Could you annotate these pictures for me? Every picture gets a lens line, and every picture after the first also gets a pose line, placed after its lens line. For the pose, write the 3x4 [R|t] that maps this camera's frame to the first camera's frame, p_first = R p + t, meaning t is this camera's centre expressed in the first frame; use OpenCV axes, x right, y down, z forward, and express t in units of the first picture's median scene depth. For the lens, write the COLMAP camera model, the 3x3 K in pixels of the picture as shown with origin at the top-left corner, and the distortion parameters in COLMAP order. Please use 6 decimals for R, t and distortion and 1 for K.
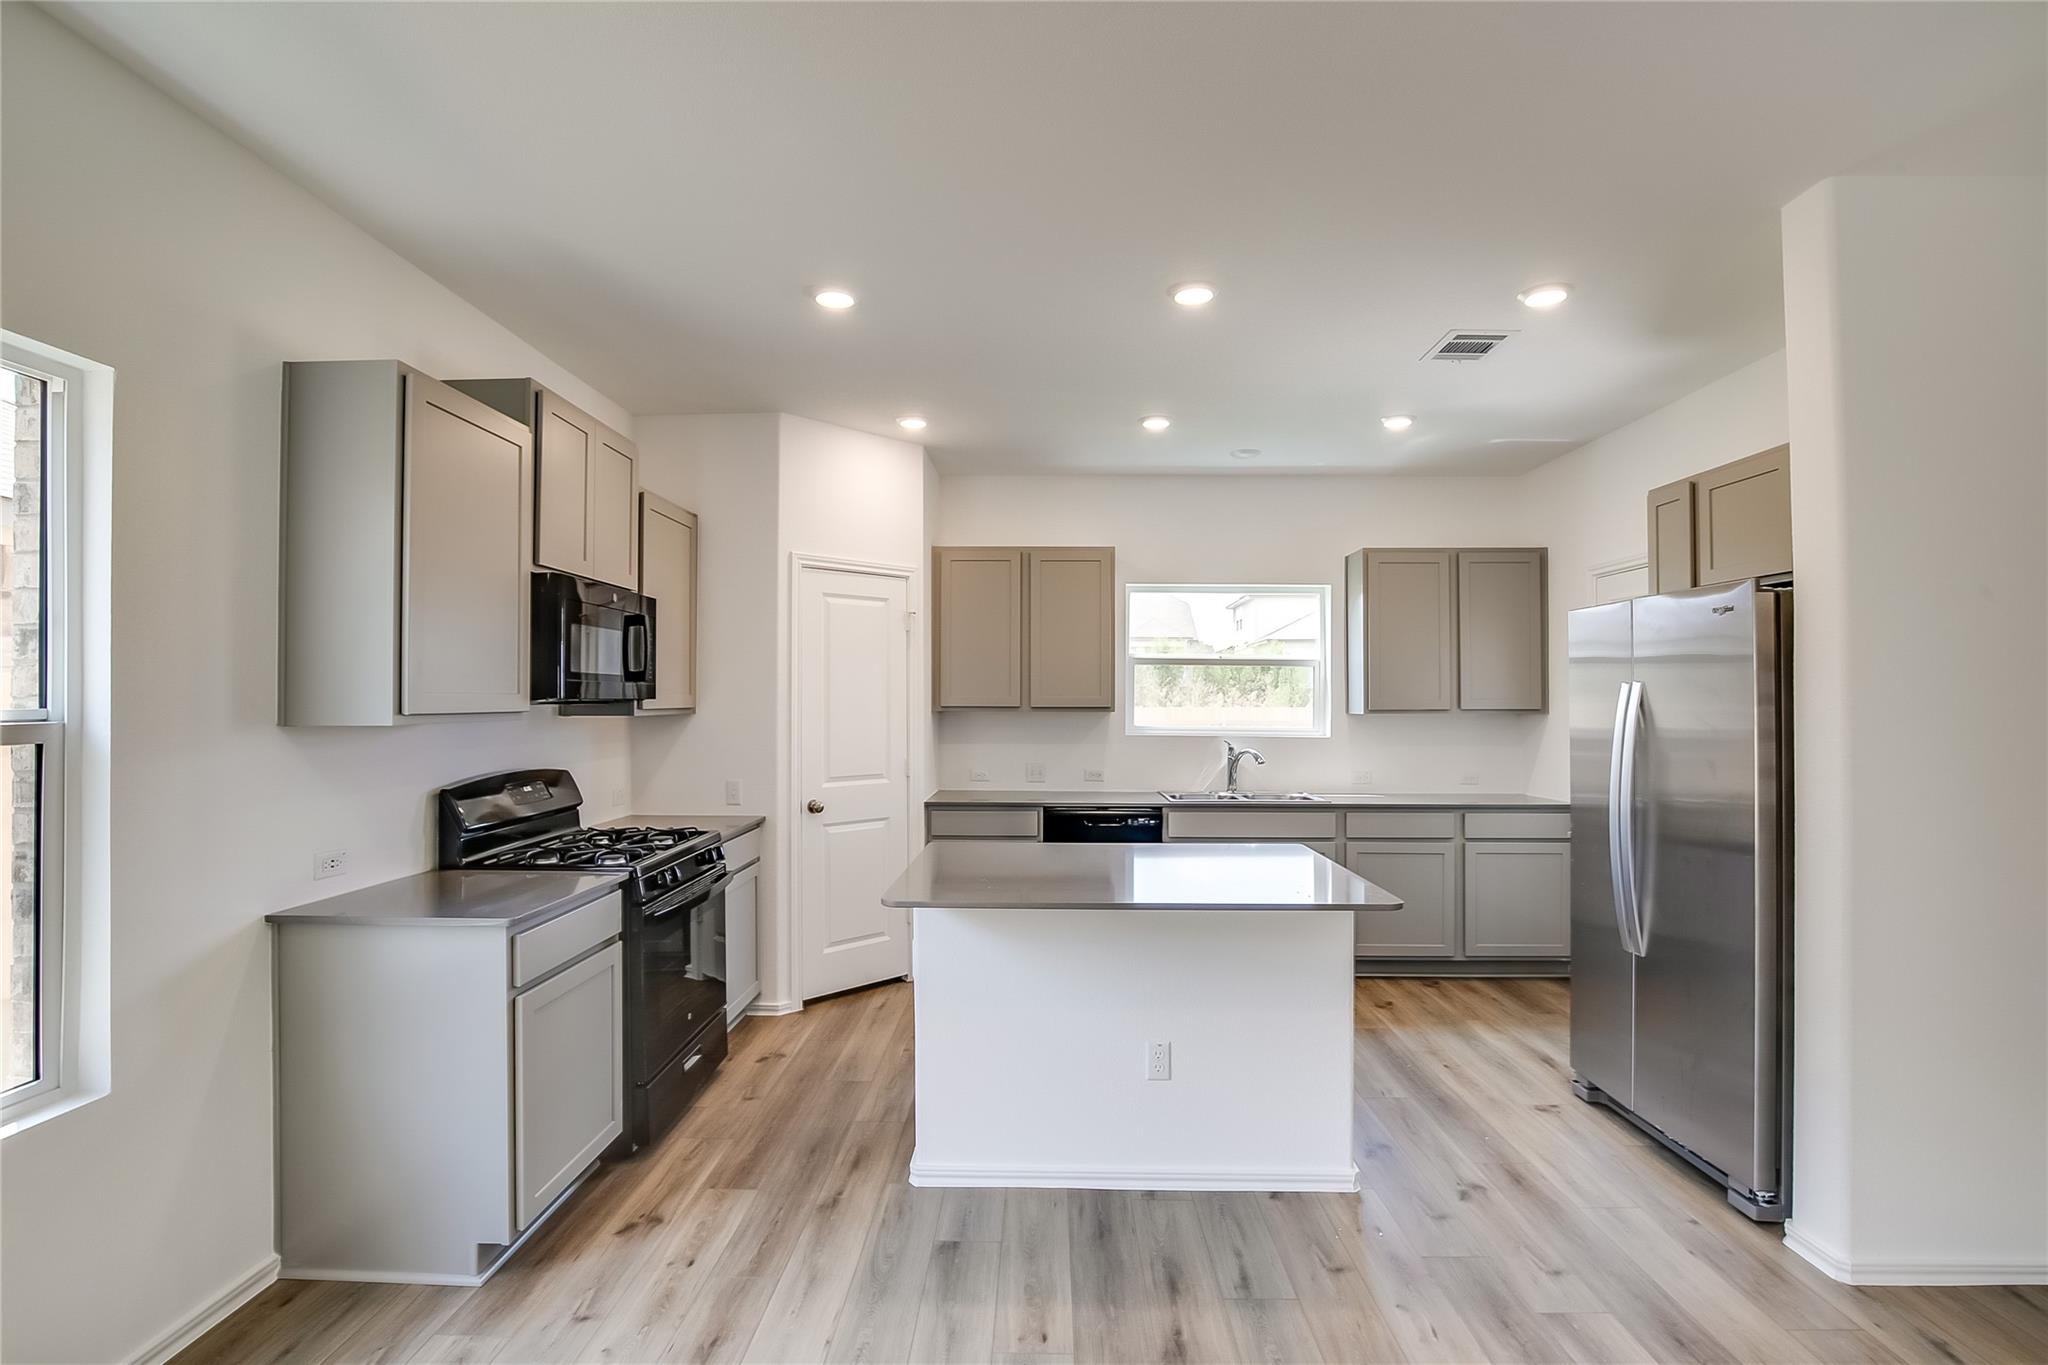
lens RADIAL K [[949.8, 0, 1037.7], [0, 949.8, 690.0], [0, 0, 1]] dist [-0.036846, 0.007201]
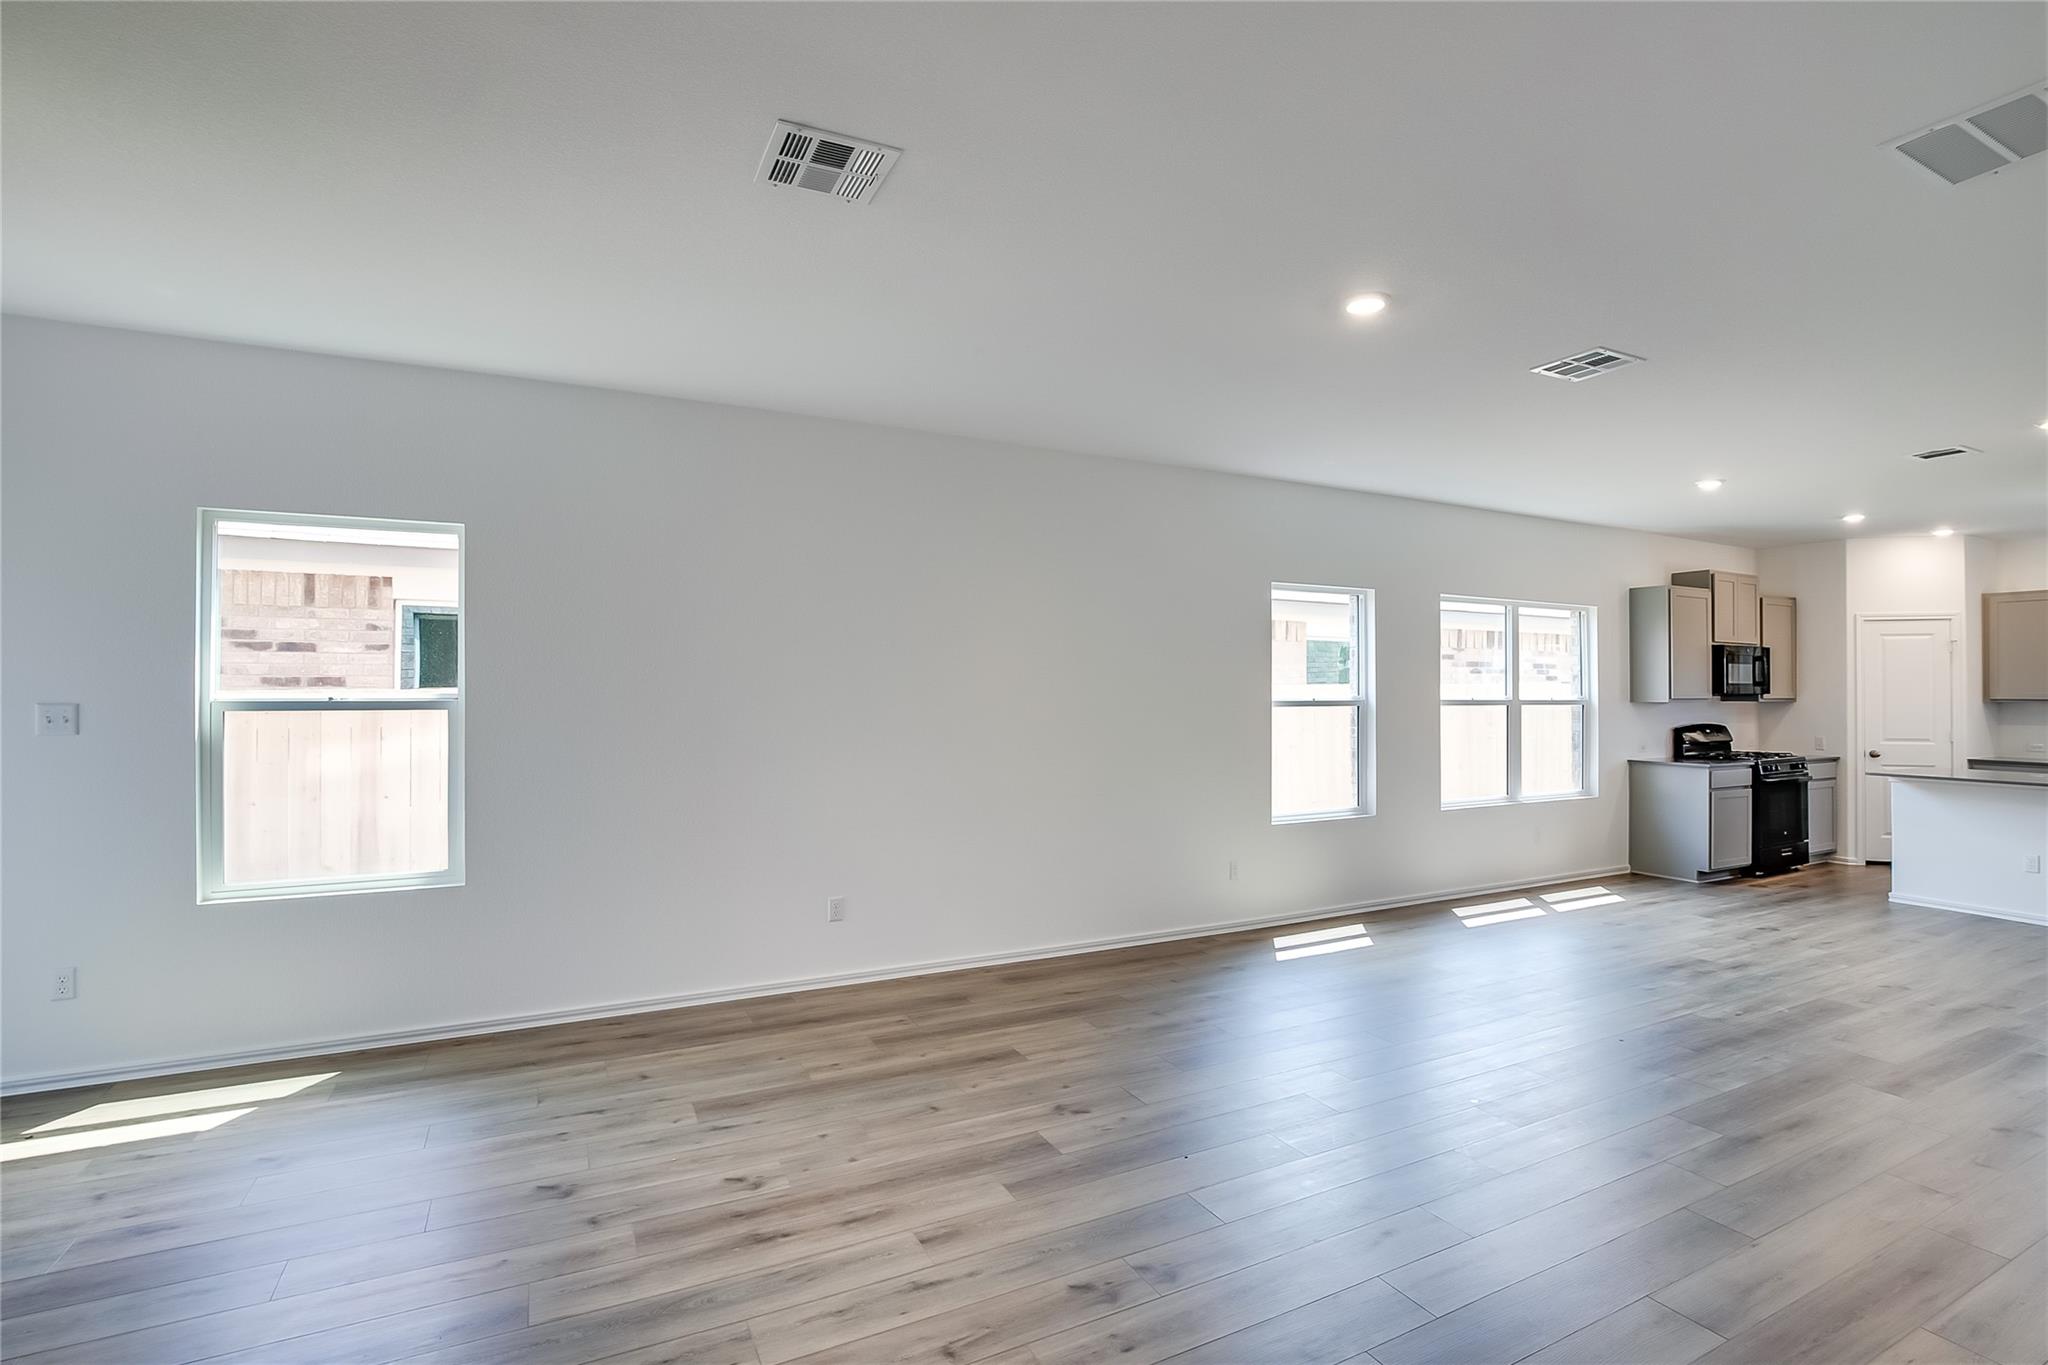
lens RADIAL K [[949.8, 0, 1025.8], [0, 949.8, 685.4], [0, 0, 1]] dist [-0.036846, 0.007201]
pose [[0.467579, -0.001061, -0.883951, 0.661468], [0.007315, 0.999970, 0.002669, -0.027289], [0.883921, -0.007714, 0.467573, -1.458861]]
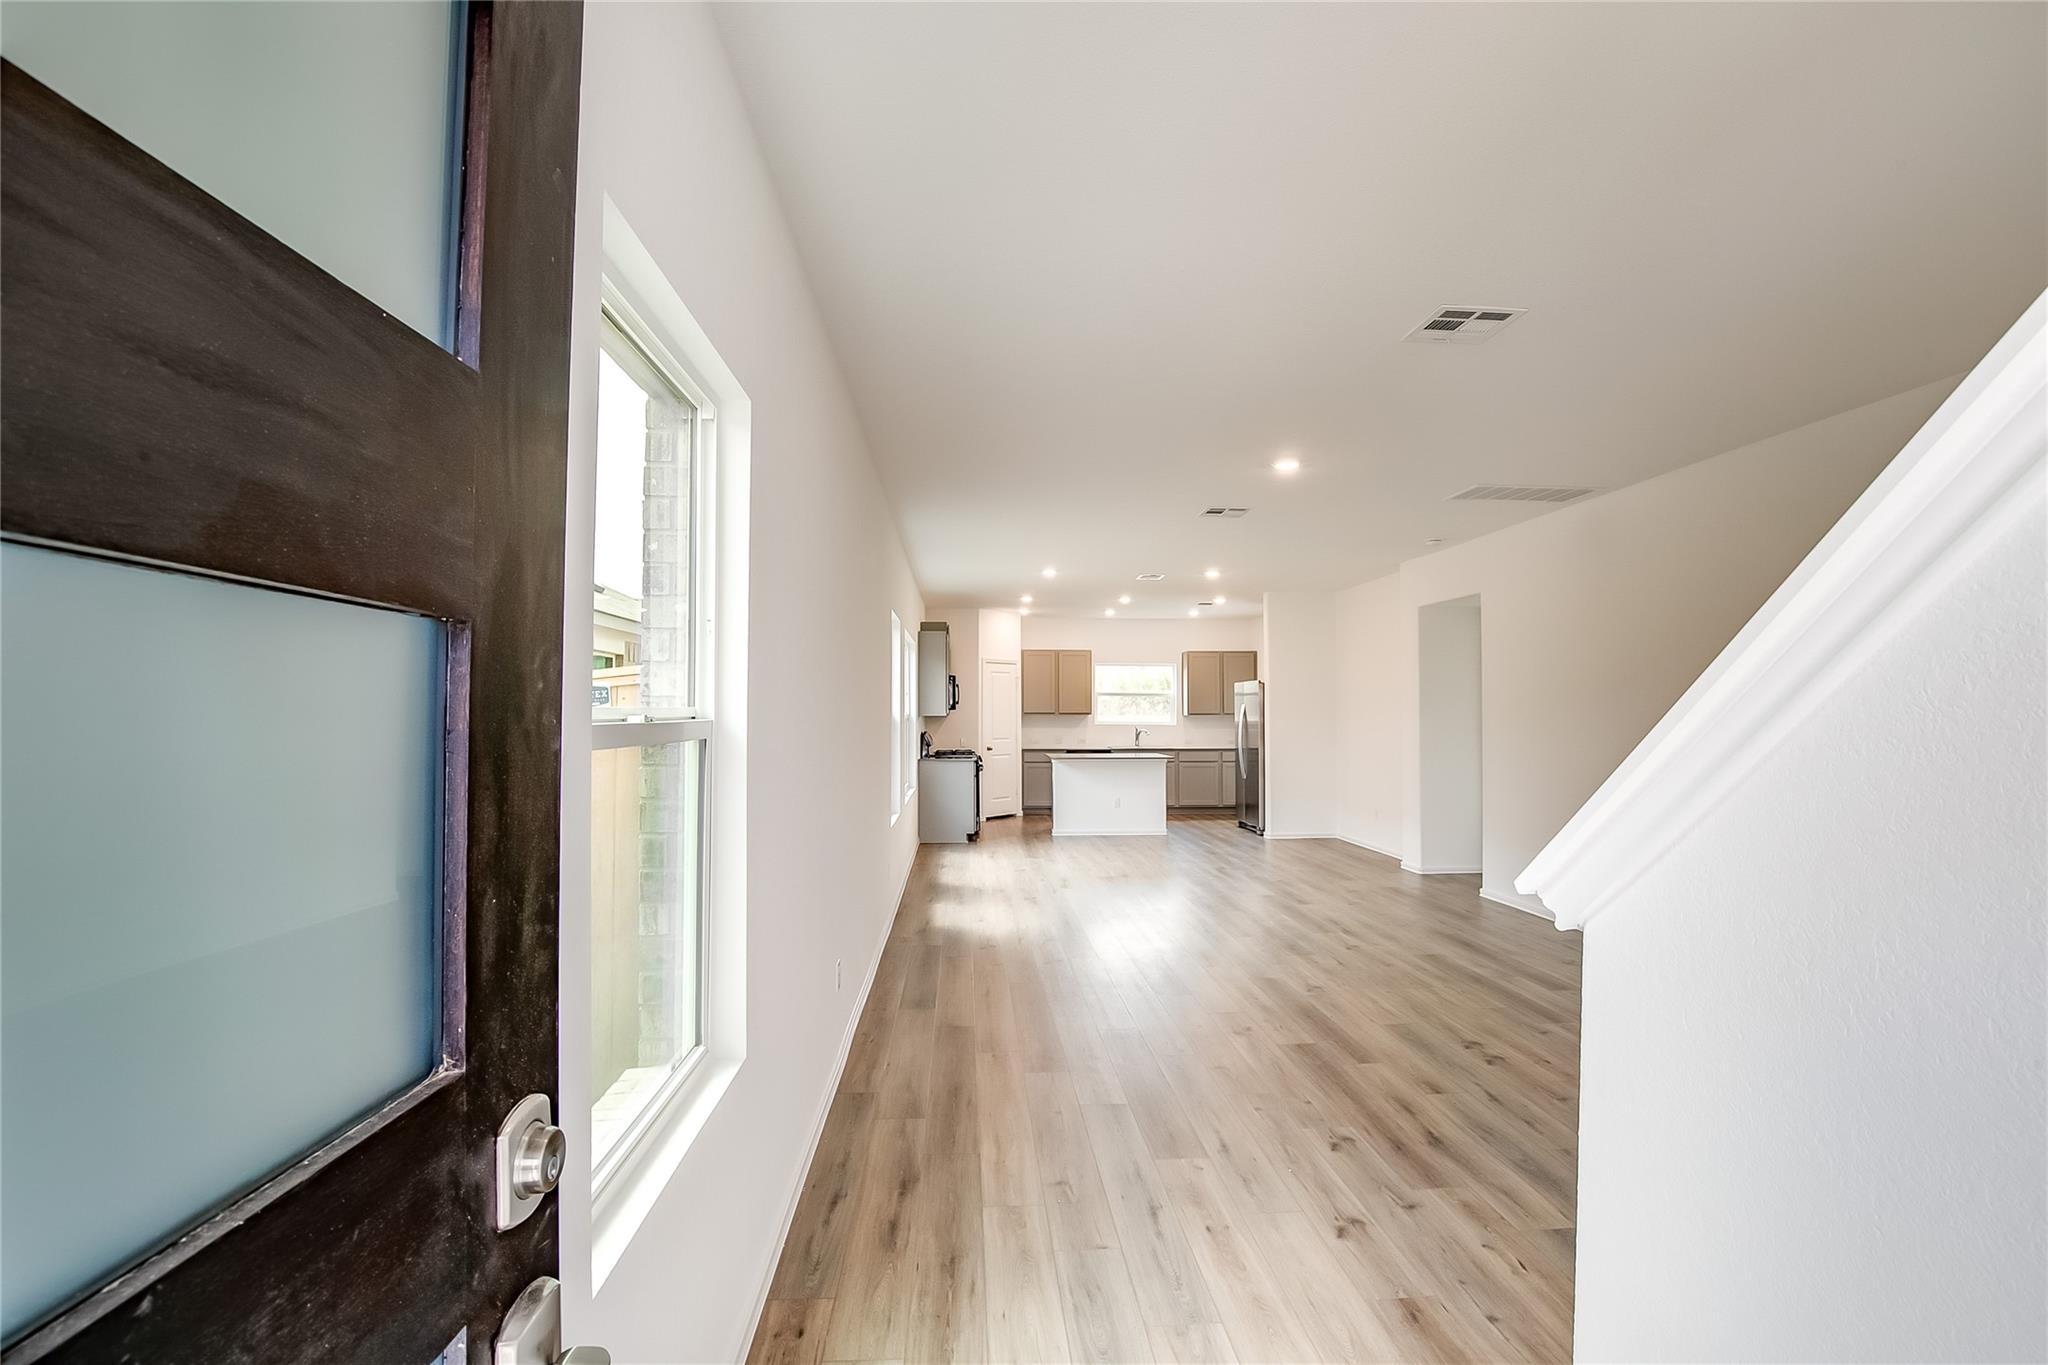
lens RADIAL K [[949.8, 0, 996.1], [0, 949.8, 657.0], [0, 0, 1]] dist [-0.036846, 0.007201]
pose [[0.997953, 0.004744, 0.063777, -0.473771], [-0.001958, 0.999044, -0.043671, -0.027325], [-0.063923, 0.043456, 0.997008, -2.147598]]
